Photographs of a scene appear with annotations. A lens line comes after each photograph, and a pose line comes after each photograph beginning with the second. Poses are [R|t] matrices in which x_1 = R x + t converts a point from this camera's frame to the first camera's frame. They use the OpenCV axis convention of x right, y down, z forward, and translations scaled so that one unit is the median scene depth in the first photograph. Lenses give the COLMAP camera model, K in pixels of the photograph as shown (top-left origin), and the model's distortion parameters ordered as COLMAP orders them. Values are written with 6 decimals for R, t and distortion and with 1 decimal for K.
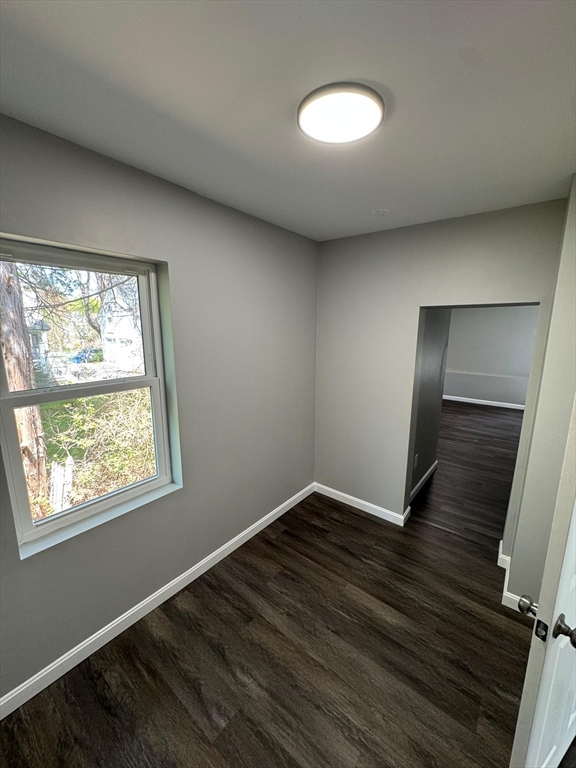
lens RADIAL K [[307.3, 0, 289.7], [0, 307.3, 382.2], [0, 0, 1]] dist [-0.003543, 0.000472]
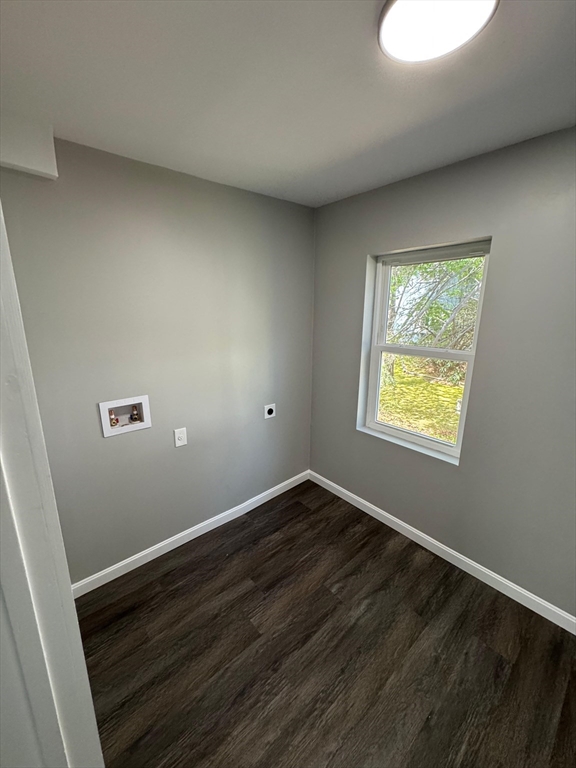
lens RADIAL K [[307.3, 0, 289.5], [0, 307.3, 382.5], [0, 0, 1]] dist [-0.003543, 0.000472]
pose [[-0.181600, 0.221001, -0.958217, 0.800599], [-0.189852, 0.948208, 0.254673, -0.083354], [0.964872, 0.228168, -0.130237, 0.655340]]
